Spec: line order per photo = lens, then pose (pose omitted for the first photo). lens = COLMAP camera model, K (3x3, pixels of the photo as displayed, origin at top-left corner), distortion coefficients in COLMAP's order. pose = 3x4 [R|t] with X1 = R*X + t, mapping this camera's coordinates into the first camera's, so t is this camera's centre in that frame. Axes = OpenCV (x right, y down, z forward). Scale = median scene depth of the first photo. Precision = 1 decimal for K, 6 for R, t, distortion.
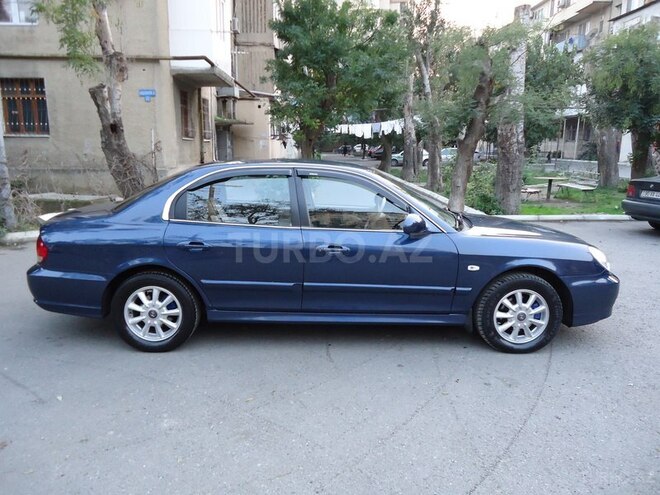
lens RADIAL K [[483.6, 0, 330.8], [0, 483.6, 243.7], [0, 0, 1]] dist [-0.005515, 0.004412]
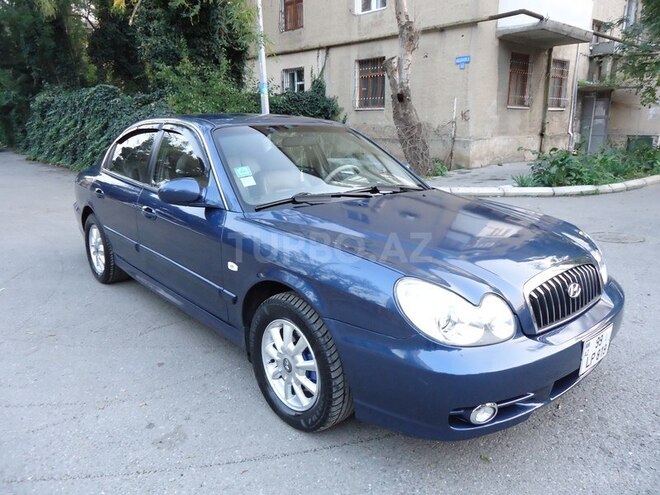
lens RADIAL K [[483.6, 0, 330.8], [0, 483.6, 243.7], [0, 0, 1]] dist [-0.005515, 0.004412]
pose [[0.644706, 0.173746, -0.744423, 0.233797], [-0.138284, 0.984269, 0.109965, -0.019661], [0.751819, 0.032047, 0.658591, 0.176049]]
